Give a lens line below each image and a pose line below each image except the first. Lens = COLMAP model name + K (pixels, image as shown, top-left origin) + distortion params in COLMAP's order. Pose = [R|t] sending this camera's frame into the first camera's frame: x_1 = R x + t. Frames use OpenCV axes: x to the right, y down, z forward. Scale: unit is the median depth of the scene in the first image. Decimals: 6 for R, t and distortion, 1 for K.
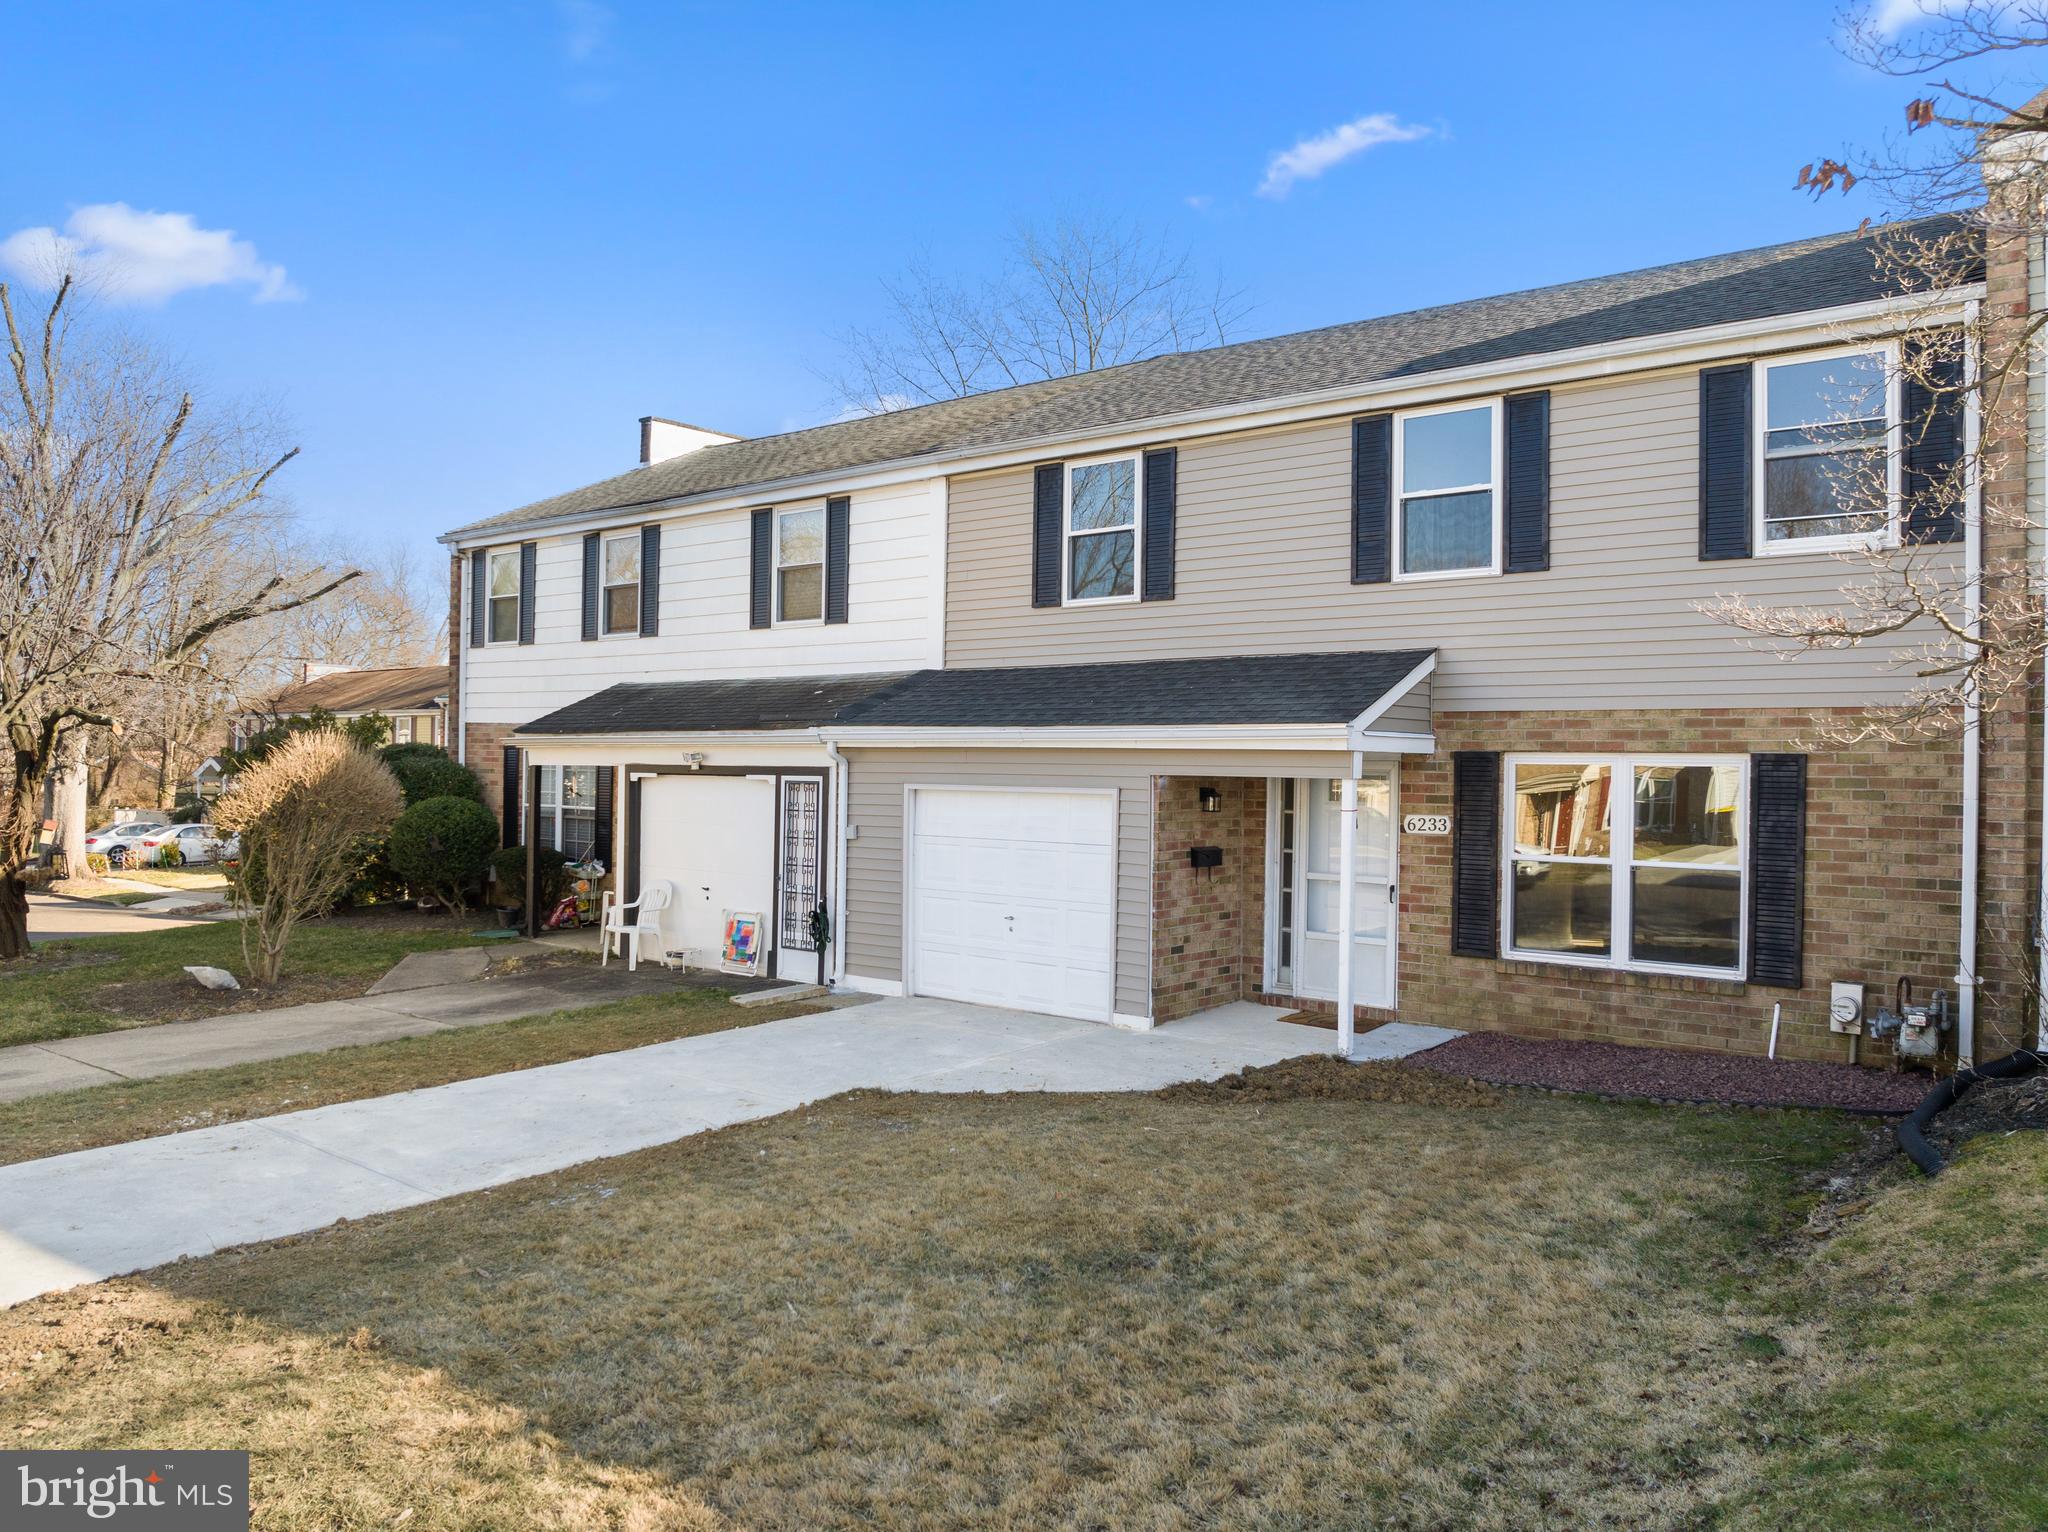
lens RADIAL K [[1459.3, 0, 1020.1], [0, 1459.3, 770.8], [0, 0, 1]] dist [-0.035079, -0.009113]
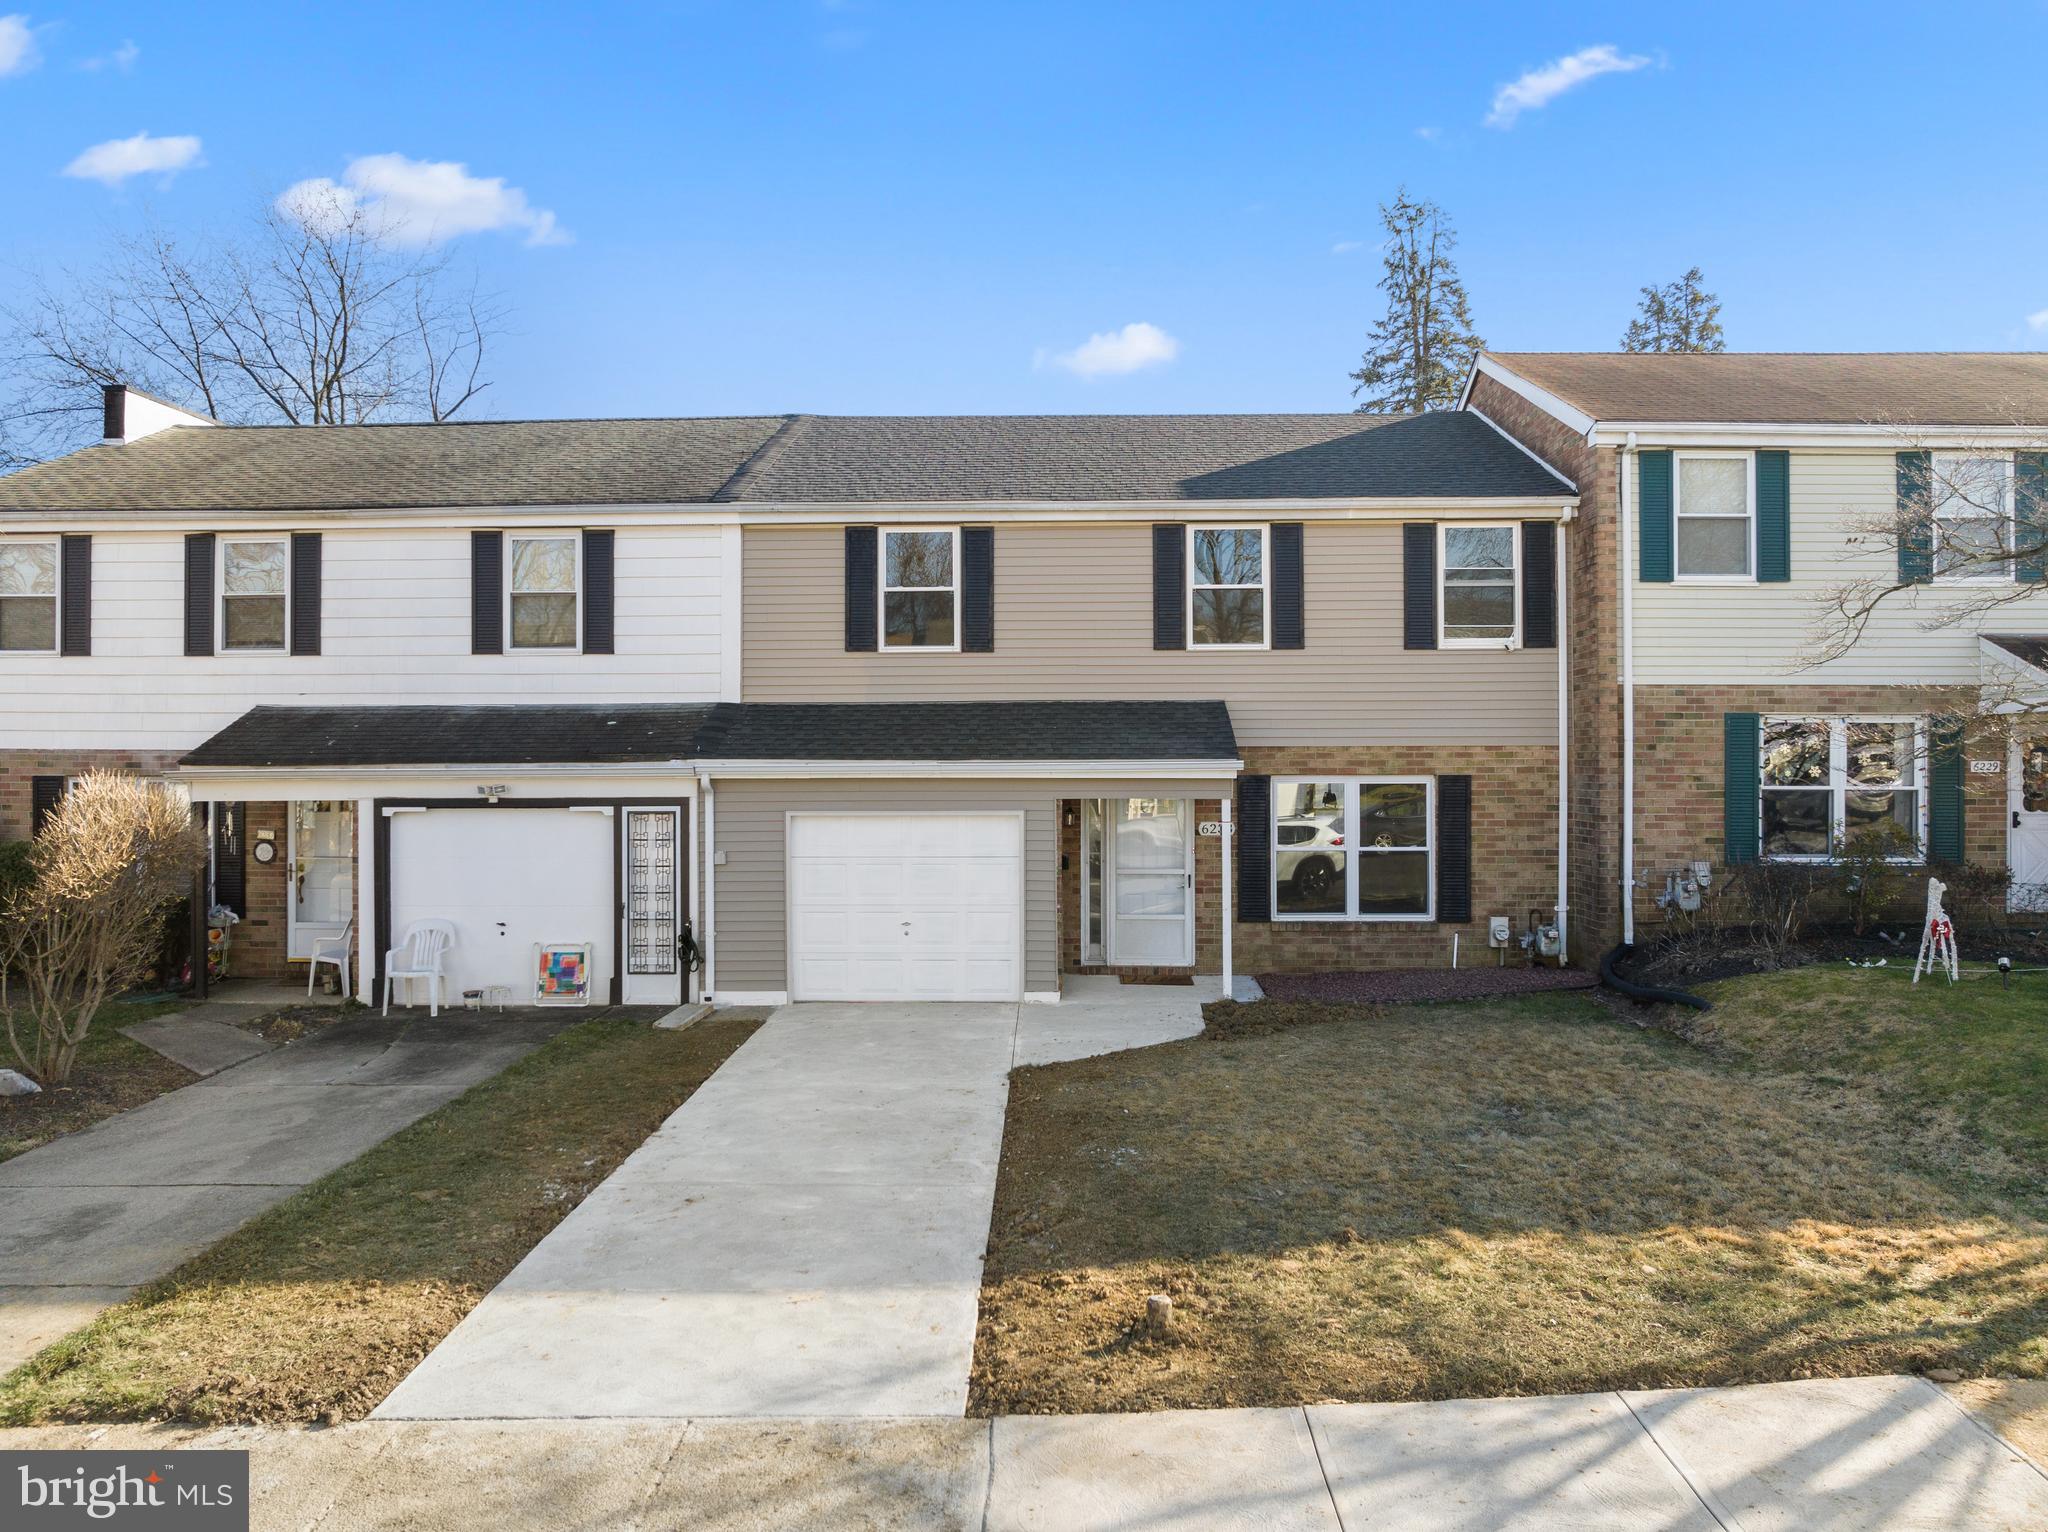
lens RADIAL K [[1459.3, 0, 1019.2], [0, 1459.3, 761.1], [0, 0, 1]] dist [-0.035079, -0.009113]
pose [[0.798192, -0.018673, 0.602113, -0.682660], [0.015985, 0.999824, 0.009817, -0.042341], [-0.602191, 0.001789, 0.798350, 0.014861]]
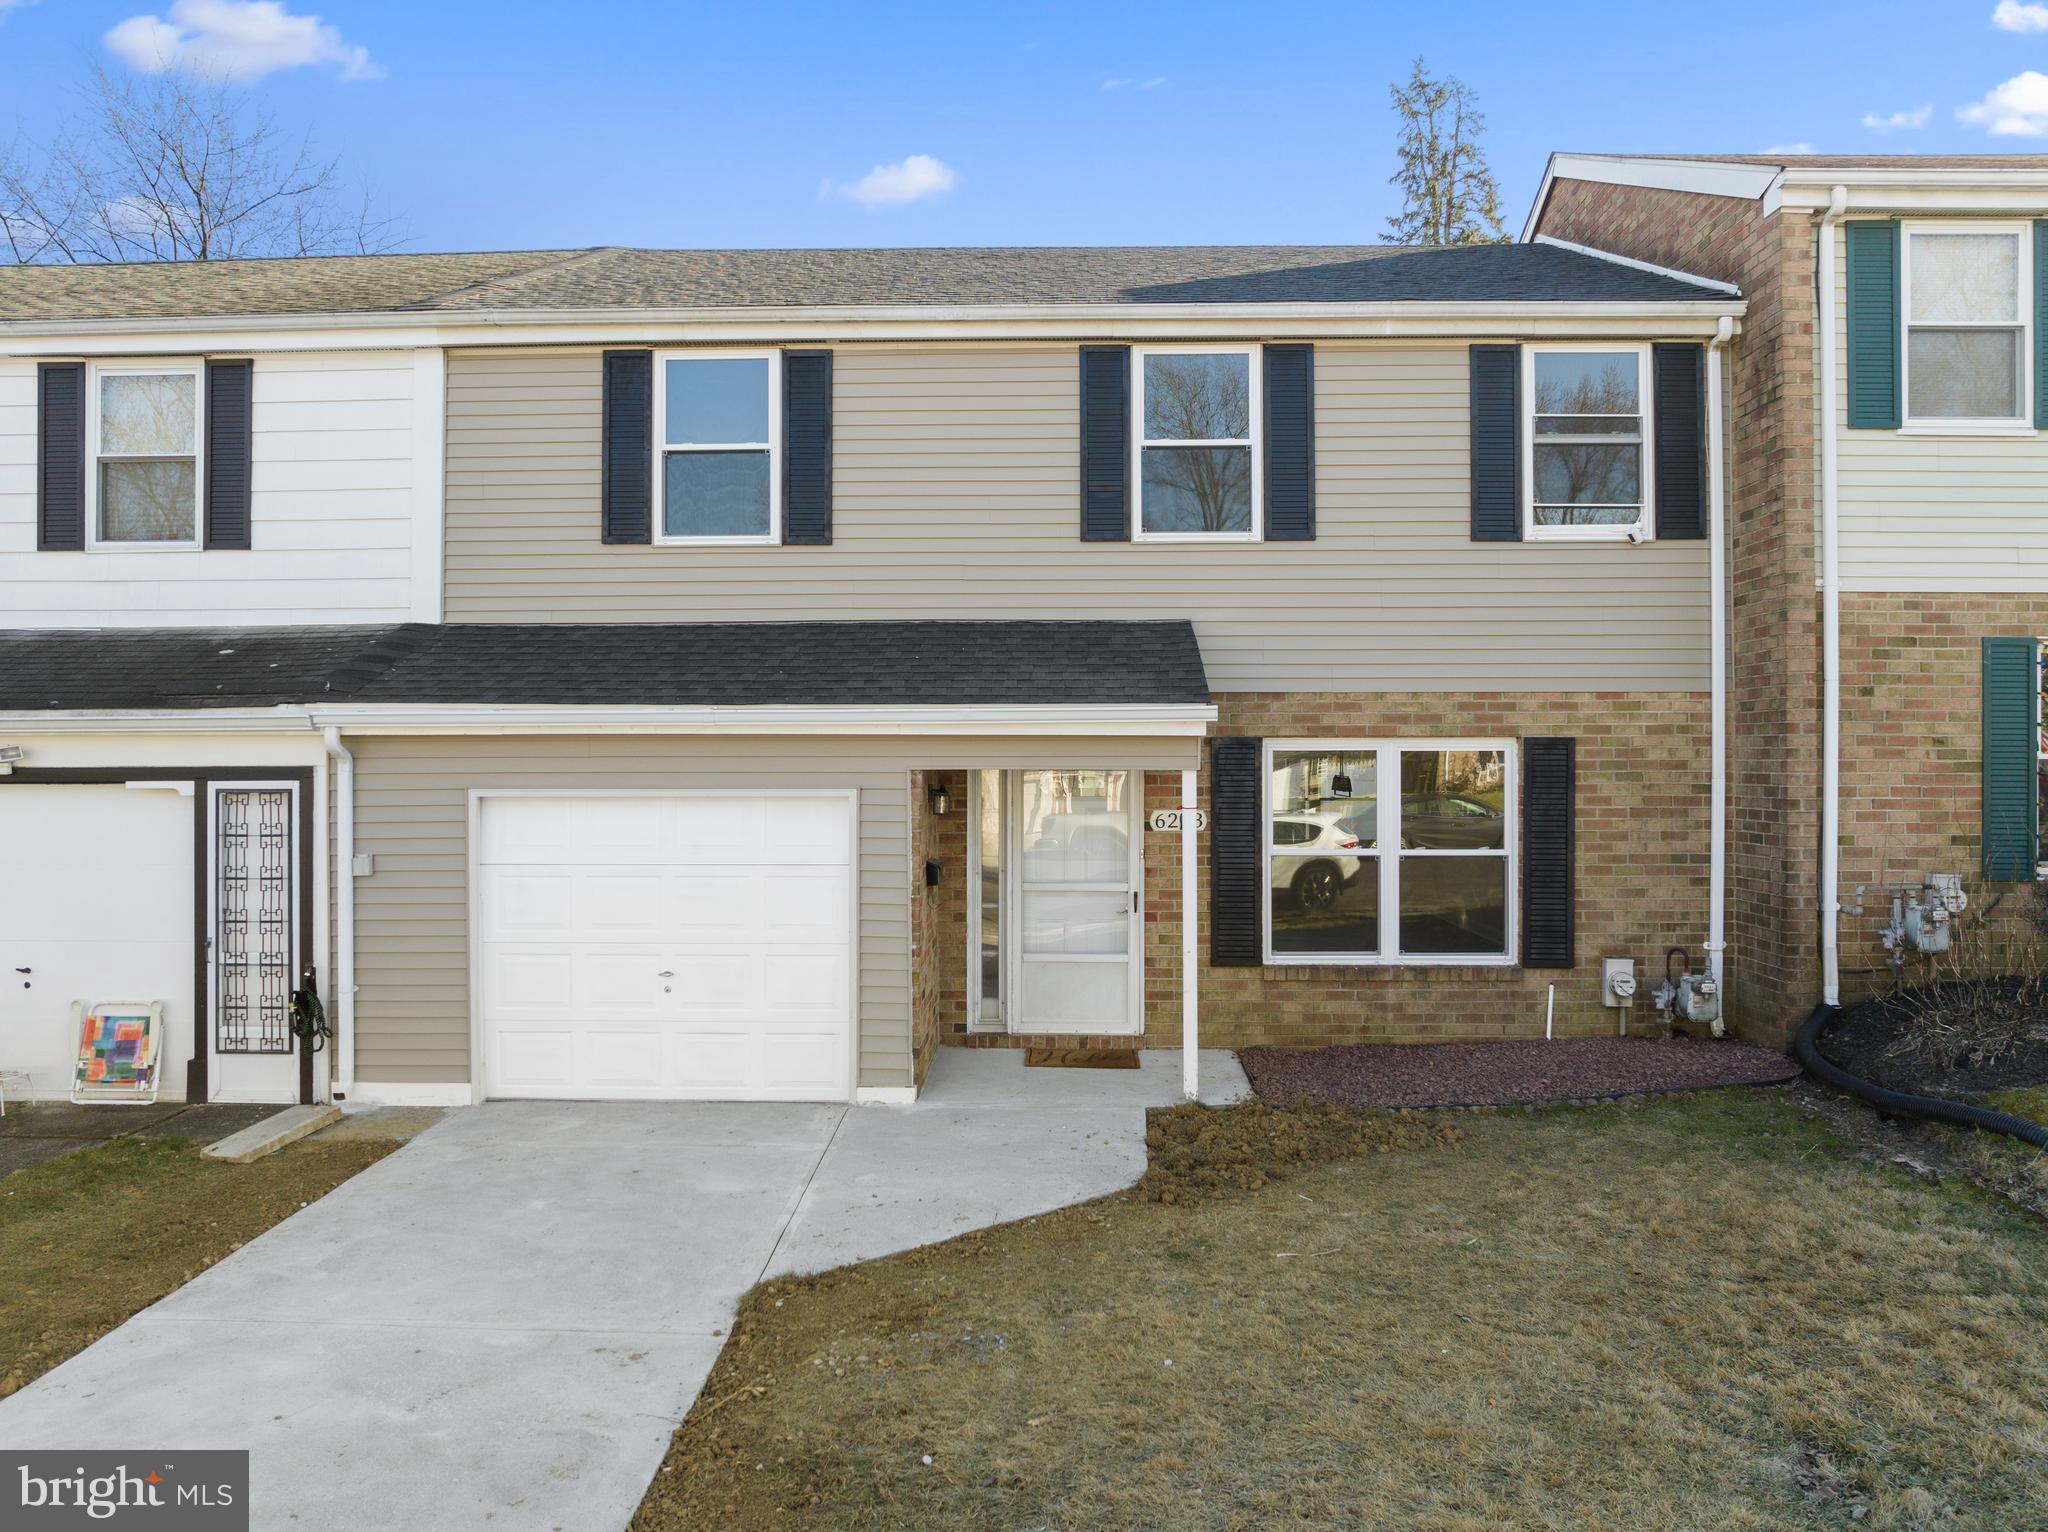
lens RADIAL K [[1459.3, 0, 1028.0], [0, 1459.3, 758.8], [0, 0, 1]] dist [-0.035079, -0.009113]
pose [[0.791199, -0.015839, 0.611354, -0.323505], [0.013344, 0.999874, 0.008635, -0.008804], [-0.611413, 0.001326, 0.791310, 0.352839]]
